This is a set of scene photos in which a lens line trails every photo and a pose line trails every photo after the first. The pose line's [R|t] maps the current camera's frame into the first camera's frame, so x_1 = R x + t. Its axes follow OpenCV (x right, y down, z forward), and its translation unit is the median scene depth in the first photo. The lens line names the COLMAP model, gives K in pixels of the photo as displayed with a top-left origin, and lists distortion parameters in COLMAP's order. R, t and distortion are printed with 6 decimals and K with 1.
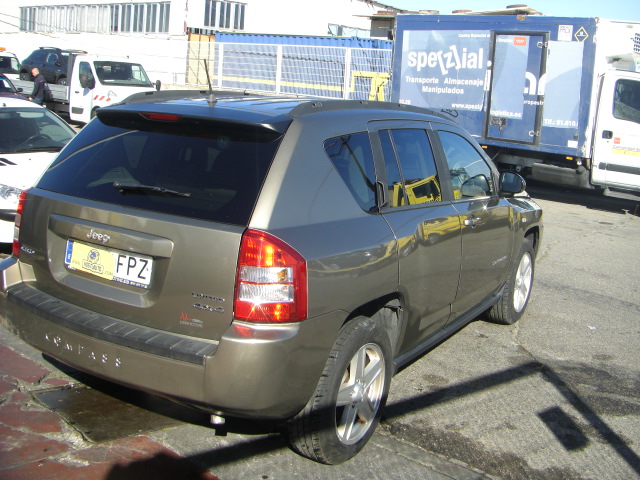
lens RADIAL K [[715.0, 0, 321.1], [0, 715.0, 234.1], [0, 0, 1]] dist [-0.140743, 0.000000]
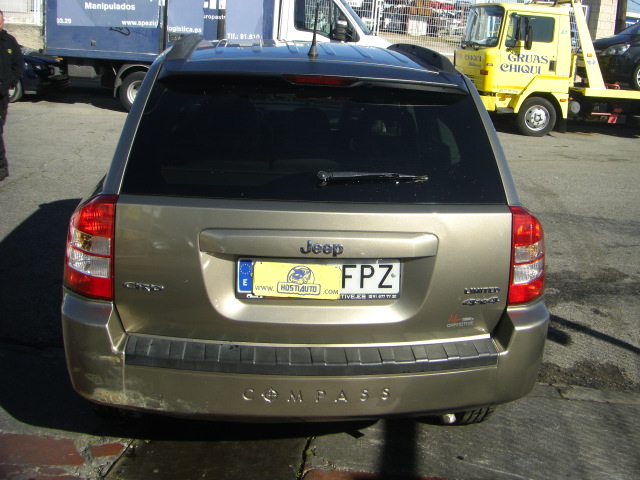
lens RADIAL K [[715.0, 0, 321.3], [0, 715.0, 235.2], [0, 0, 1]] dist [-0.140743, 0.000000]
pose [[0.794338, -0.189132, 0.577284, -0.610191], [0.110576, 0.979439, 0.168735, -0.112920], [-0.597328, -0.070199, 0.798919, 0.310764]]
